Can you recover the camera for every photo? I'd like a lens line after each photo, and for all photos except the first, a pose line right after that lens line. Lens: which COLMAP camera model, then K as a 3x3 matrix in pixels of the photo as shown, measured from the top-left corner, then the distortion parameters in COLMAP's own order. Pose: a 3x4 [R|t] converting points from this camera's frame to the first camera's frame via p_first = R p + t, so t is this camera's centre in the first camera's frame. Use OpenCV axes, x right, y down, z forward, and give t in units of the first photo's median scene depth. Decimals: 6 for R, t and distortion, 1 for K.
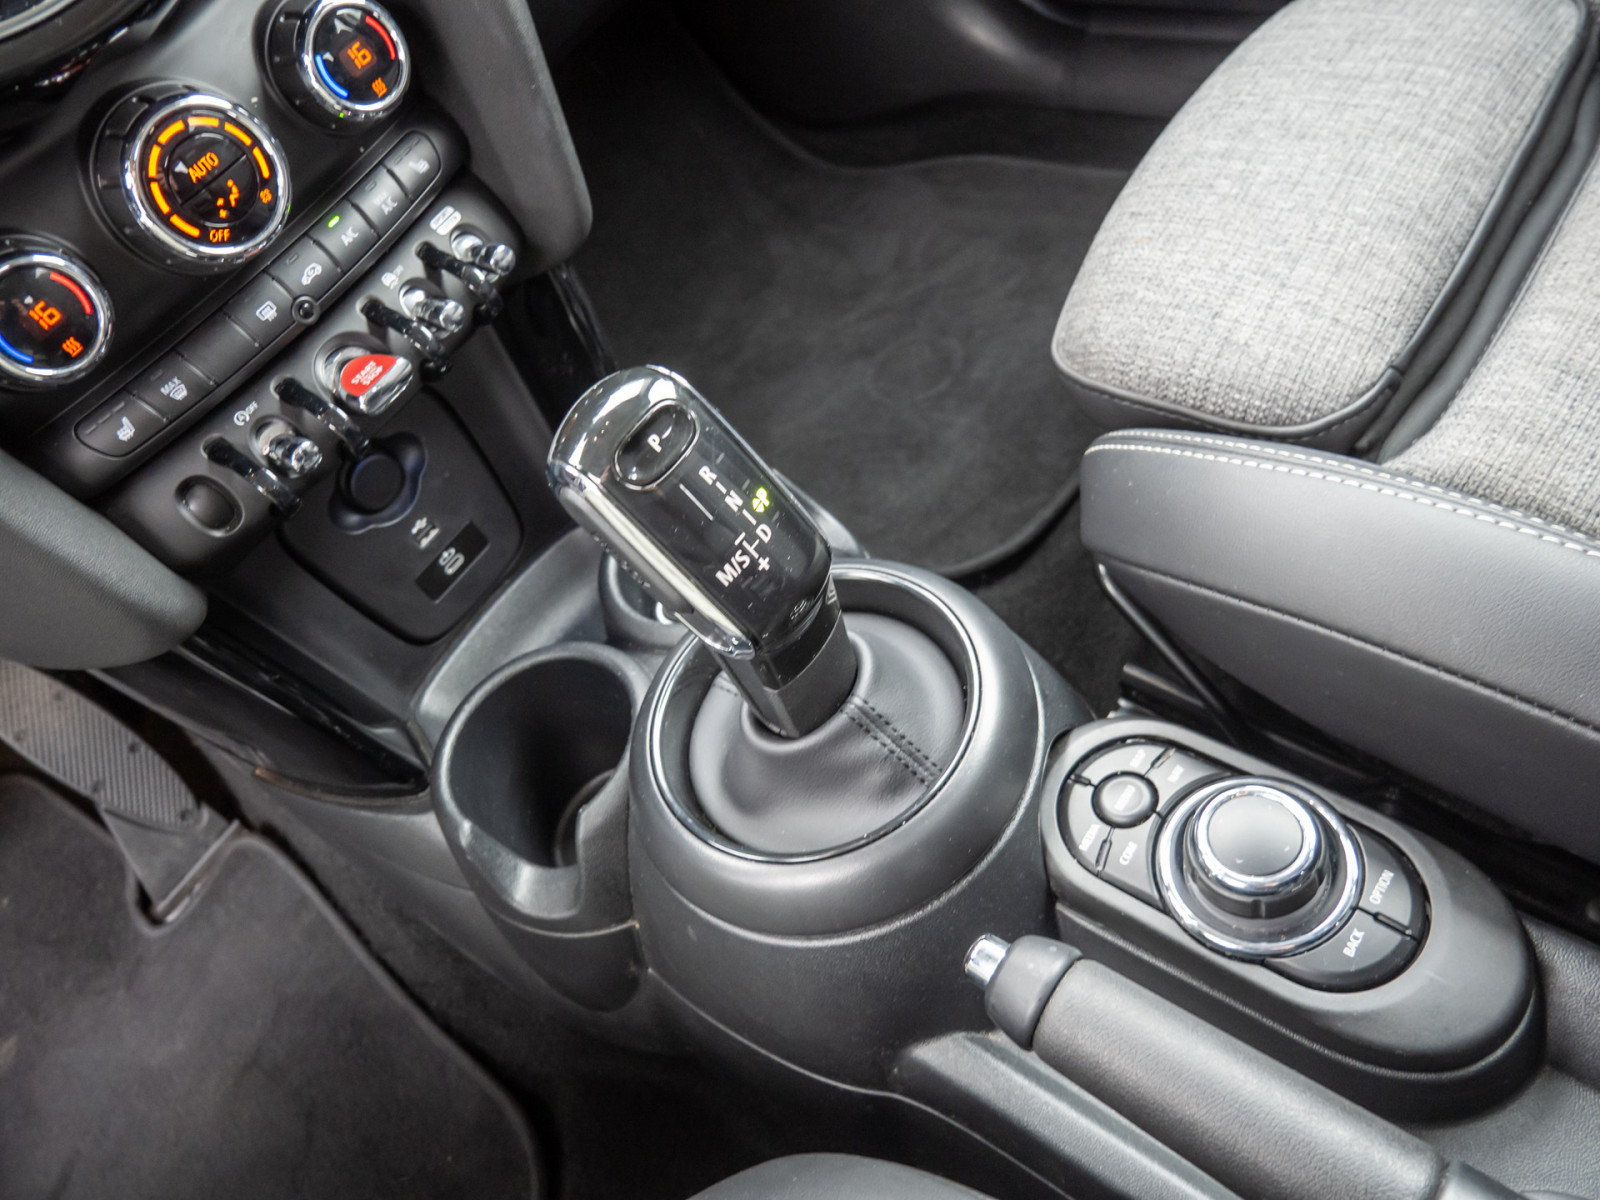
lens RADIAL K [[1160.9, 0, 799.3], [0, 1160.9, 602.1], [0, 0, 1]] dist [-0.043417, 0.006226]
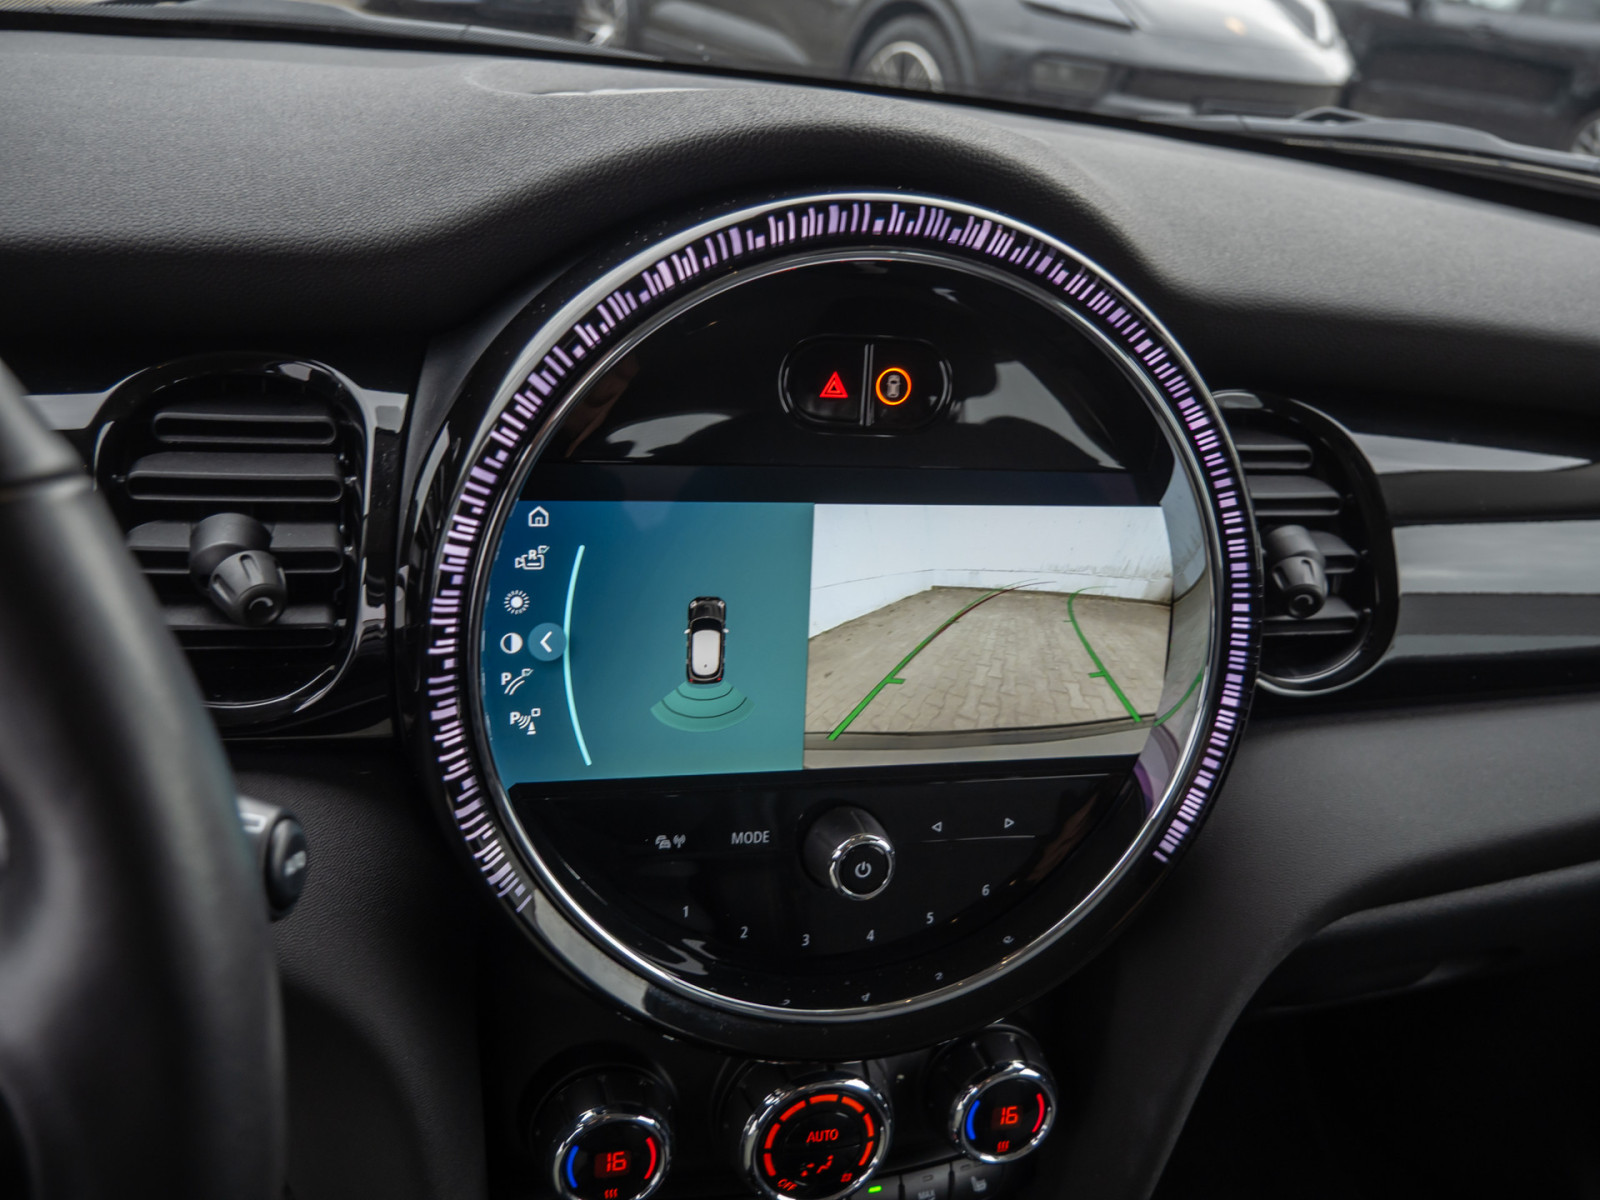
lens RADIAL K [[1432.6, 0, 800.7], [0, 1432.6, 596.1], [0, 0, 1]] dist [-0.007951, 0.004794]
pose [[0.716798, 0.596406, -0.361249, -0.275487], [-0.692105, 0.671560, -0.264573, -0.268852], [0.084808, 0.439667, 0.894148, -0.273072]]
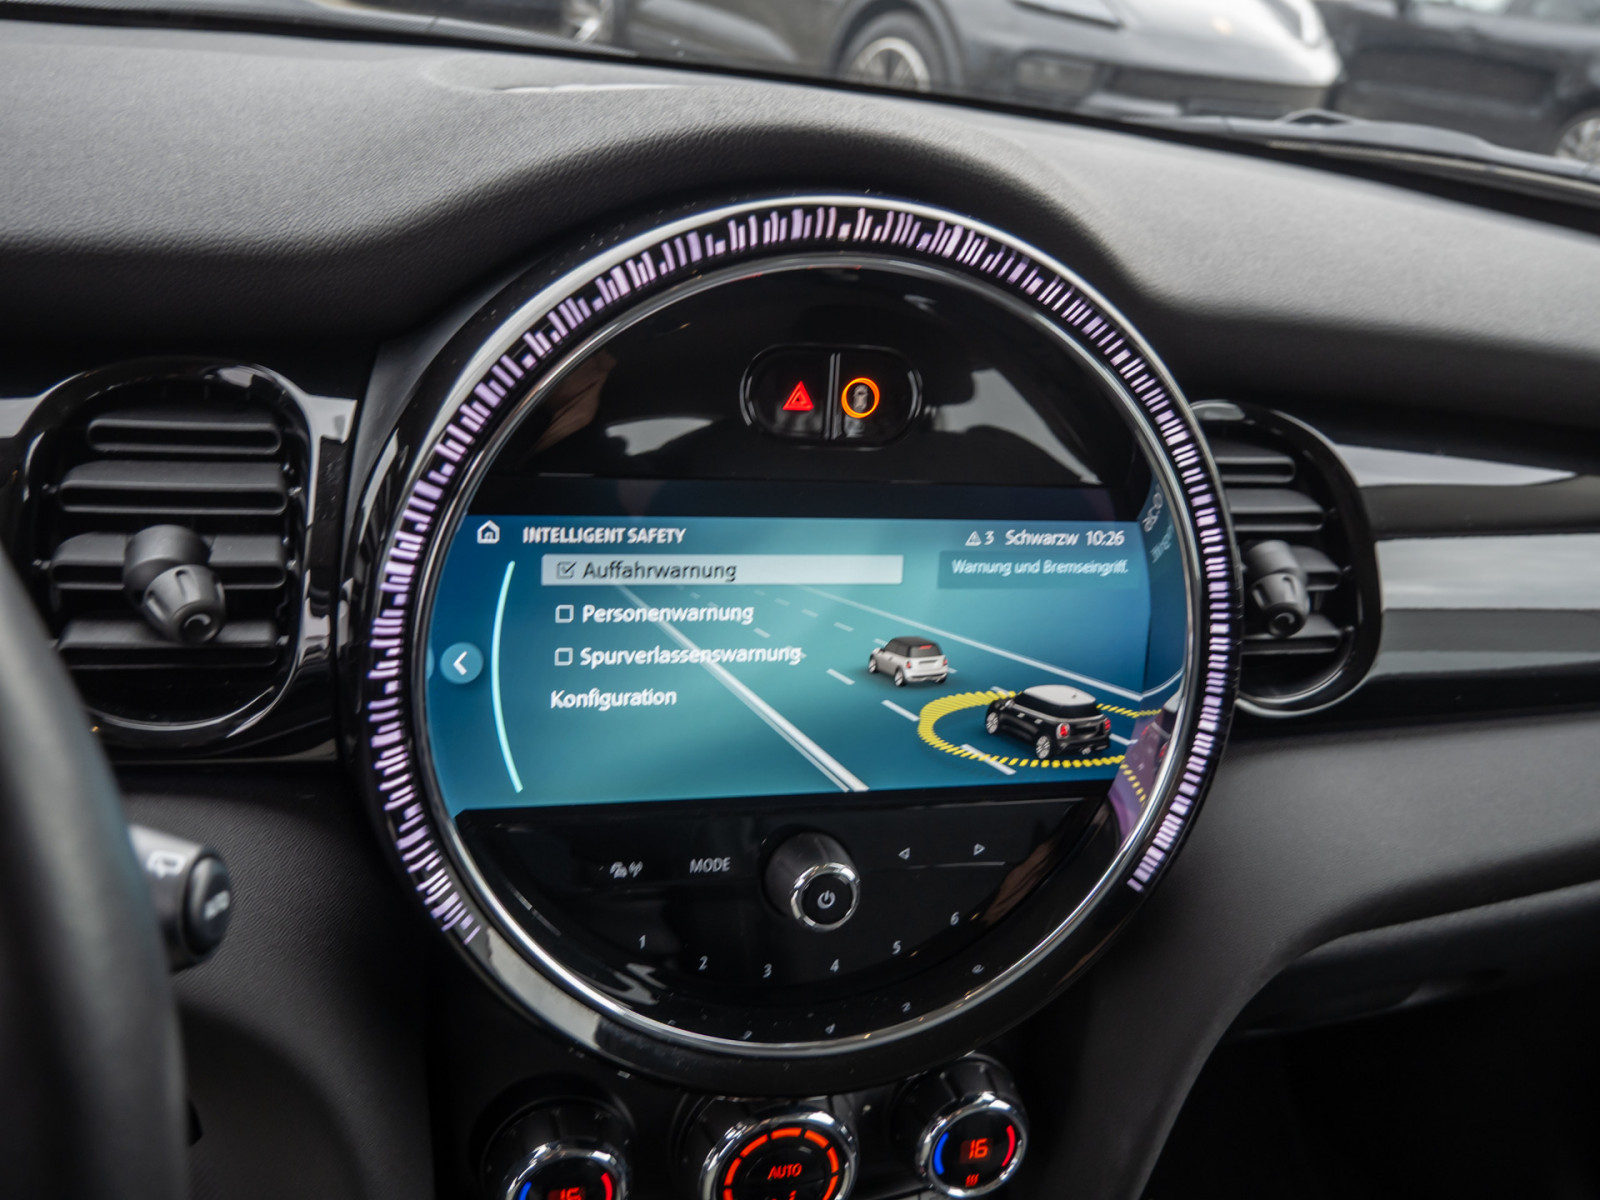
lens RADIAL K [[1432.6, 0, 799.0], [0, 1432.6, 597.1], [0, 0, 1]] dist [-0.007951, 0.004794]
pose [[0.716859, 0.601557, -0.352480, -0.286307], [-0.693307, 0.668507, -0.269115, -0.295844], [0.073747, 0.437295, 0.896289, -0.247938]]
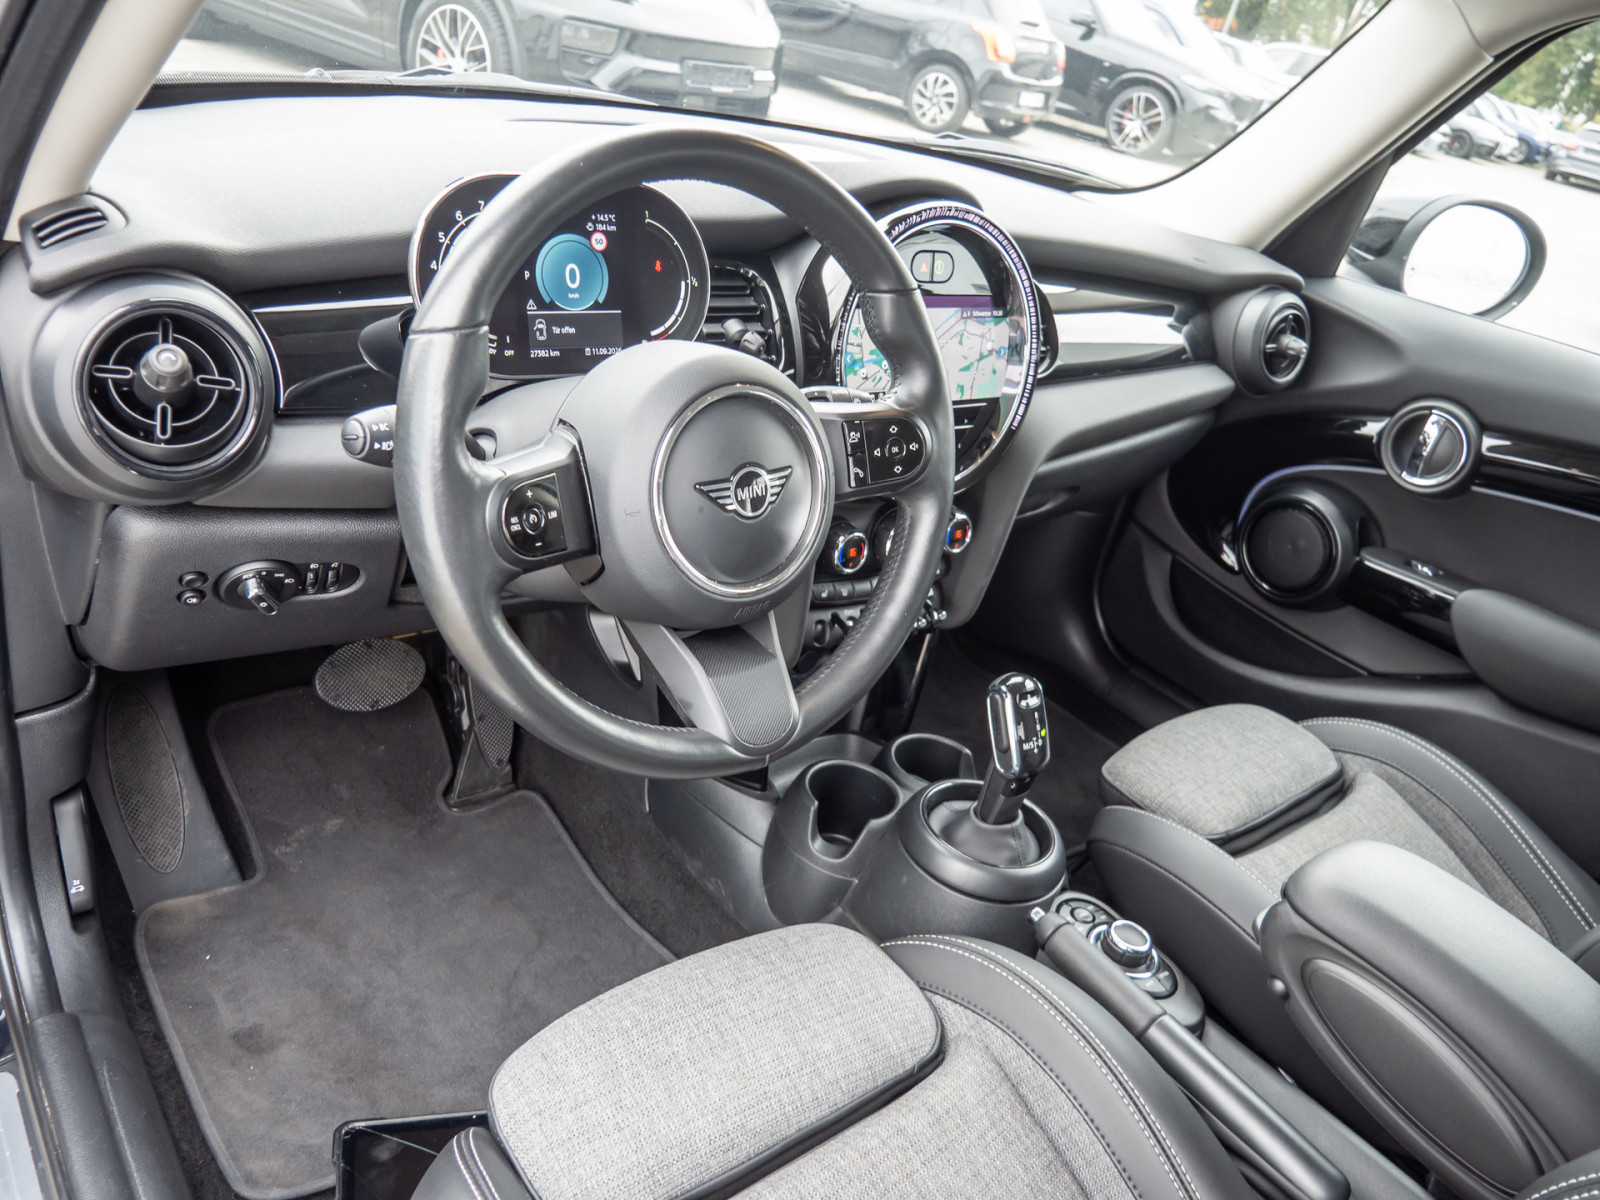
lens RADIAL K [[1160.9, 0, 792.1], [0, 1160.9, 608.7], [0, 0, 1]] dist [-0.043417, 0.006226]
pose [[0.847246, 0.530990, 0.014947, -0.555579], [-0.482646, 0.781253, -0.395849, 0.809265], [-0.221869, 0.328168, 0.918194, -1.195201]]
